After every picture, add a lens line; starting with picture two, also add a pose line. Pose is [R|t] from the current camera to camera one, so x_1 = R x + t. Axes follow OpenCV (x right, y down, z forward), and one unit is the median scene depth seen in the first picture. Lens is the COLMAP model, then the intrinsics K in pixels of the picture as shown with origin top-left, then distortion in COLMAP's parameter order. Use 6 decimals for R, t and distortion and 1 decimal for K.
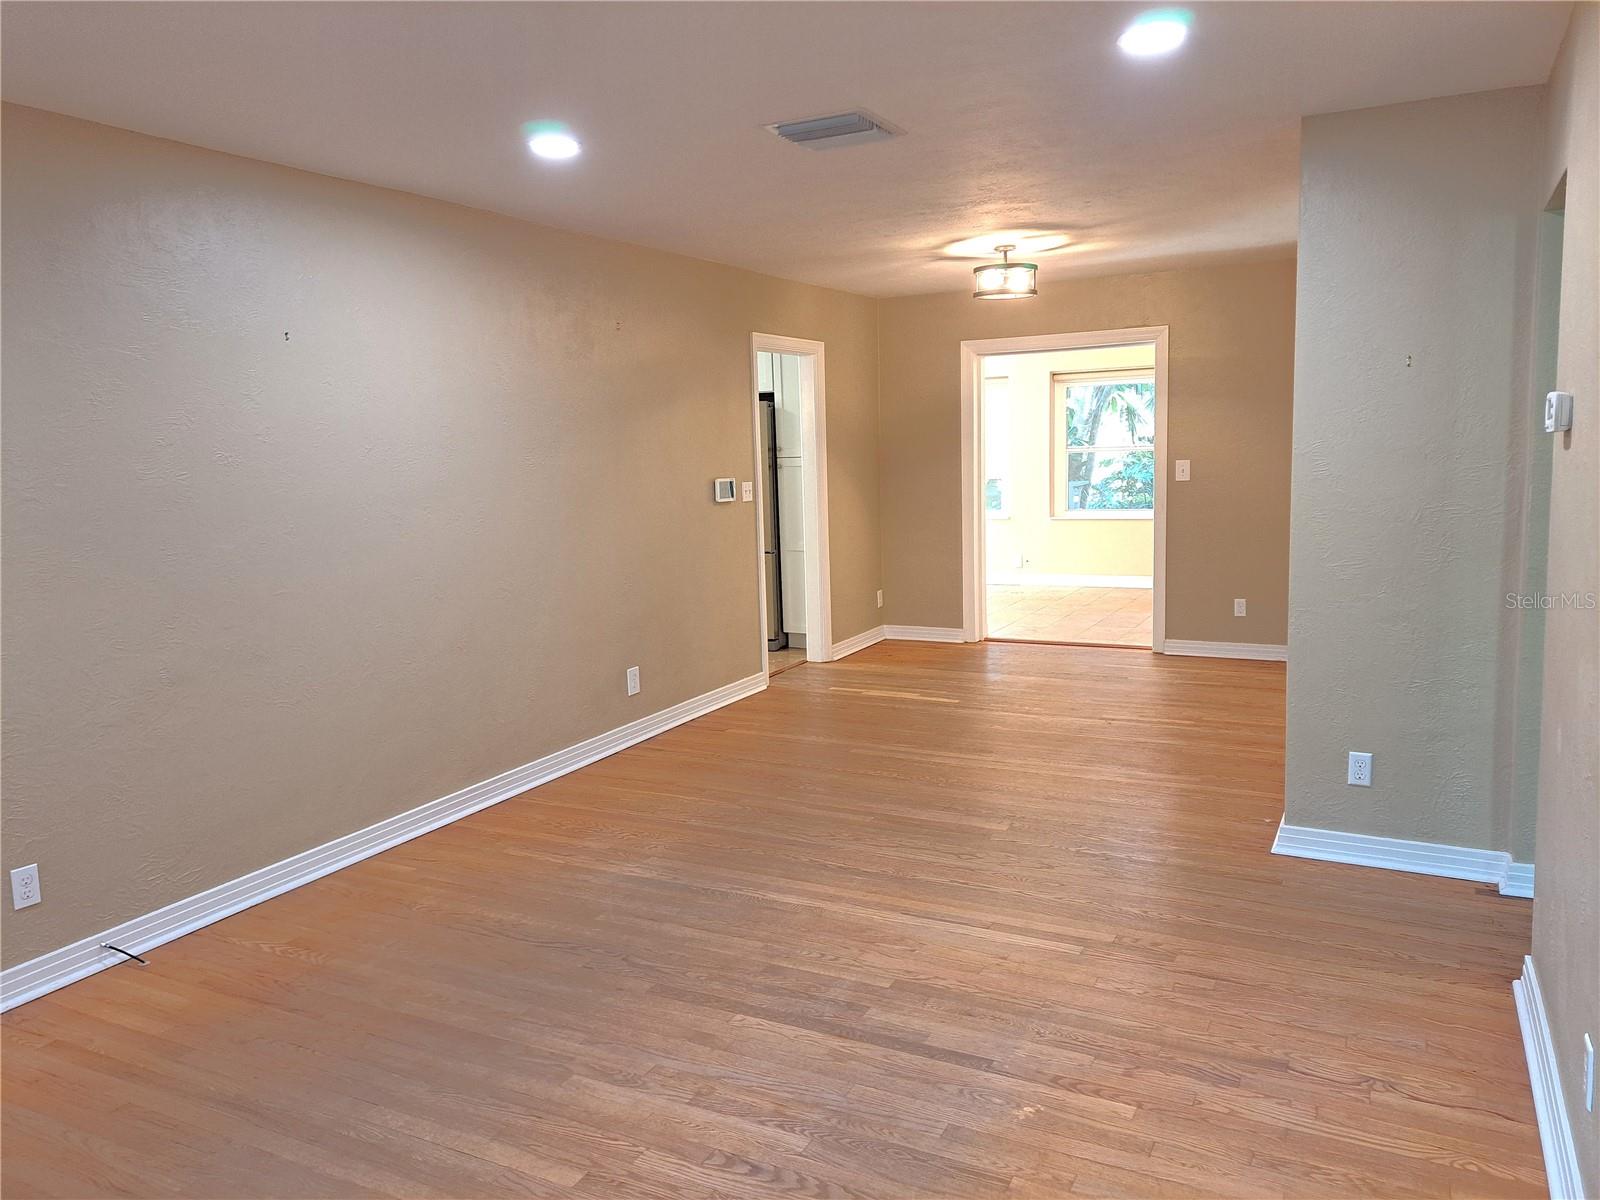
lens RADIAL K [[1159.0, 0, 800.0], [0, 1159.0, 600.0], [0, 0, 1]] dist [-0.000879, -0.004644]
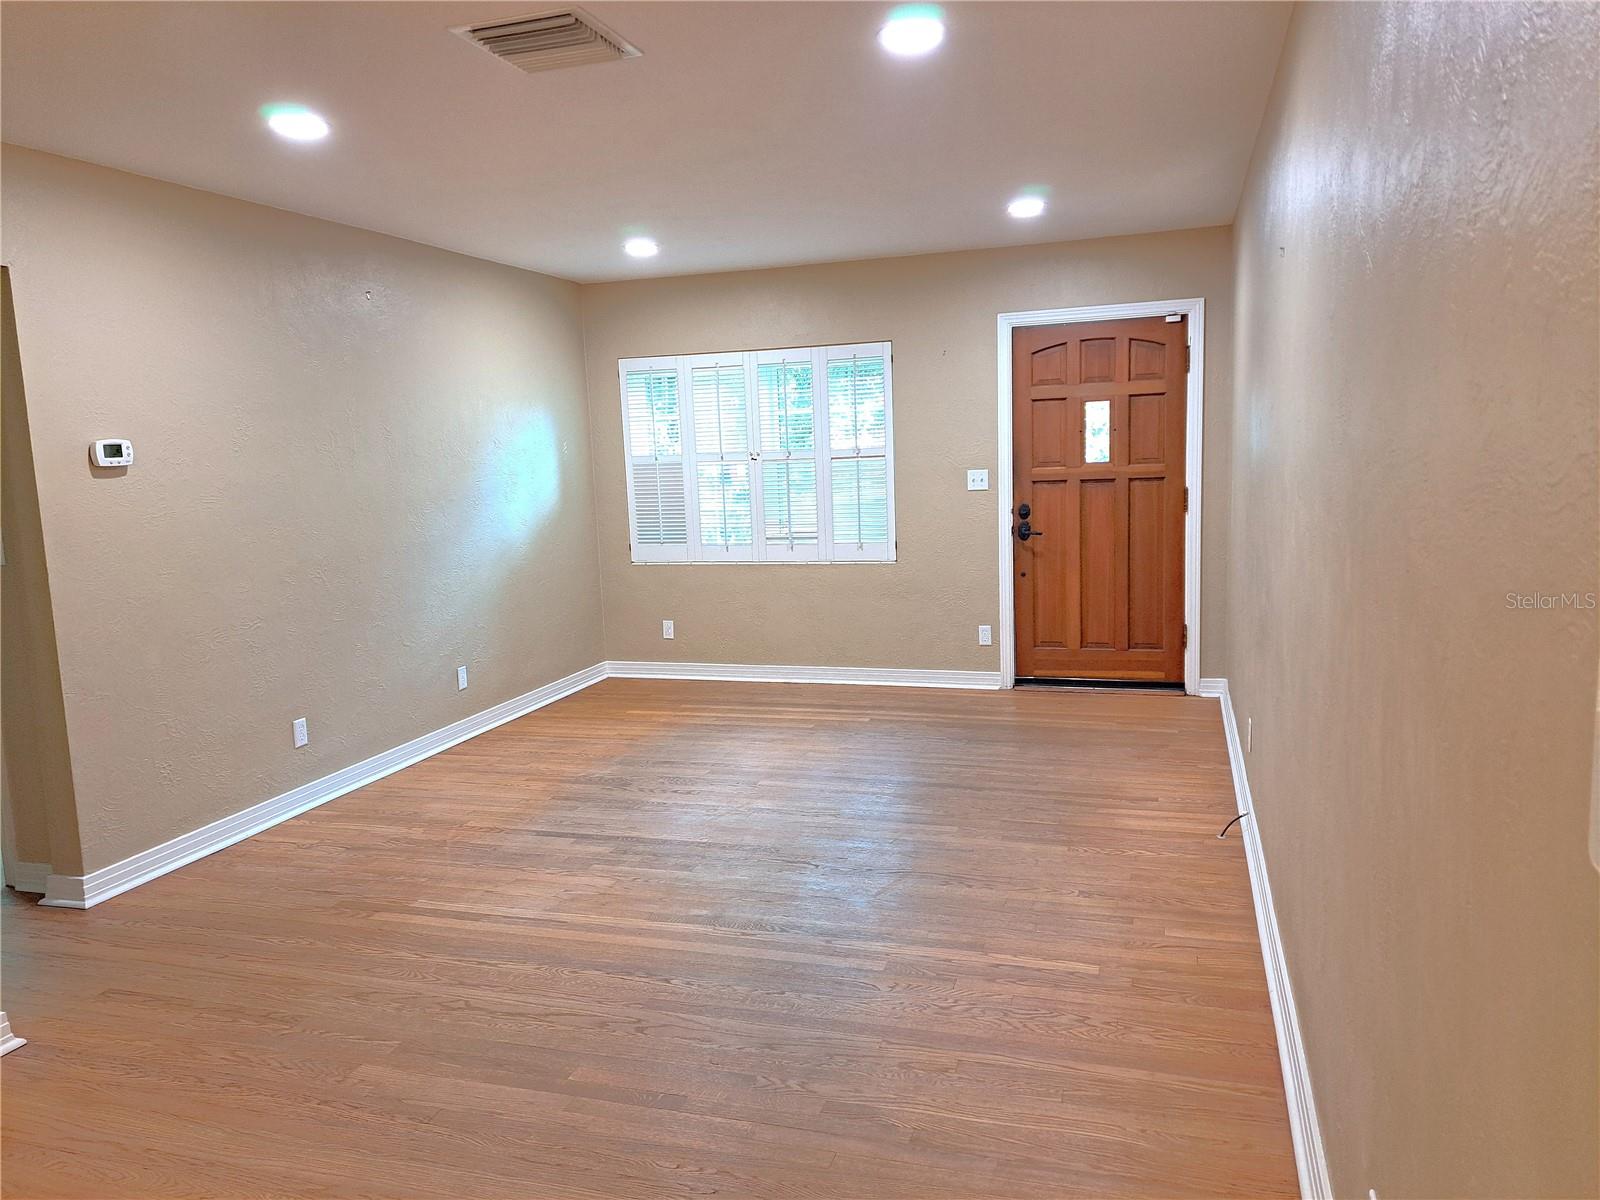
lens RADIAL K [[1159.0, 0, 800.0], [0, 1159.0, 600.0], [0, 0, 1]] dist [-0.000879, -0.004644]
pose [[-0.983441, 0.085054, -0.160031, 0.032371], [0.039314, 0.962125, 0.269760, -0.285788], [0.176914, 0.259002, -0.949536, 2.202897]]
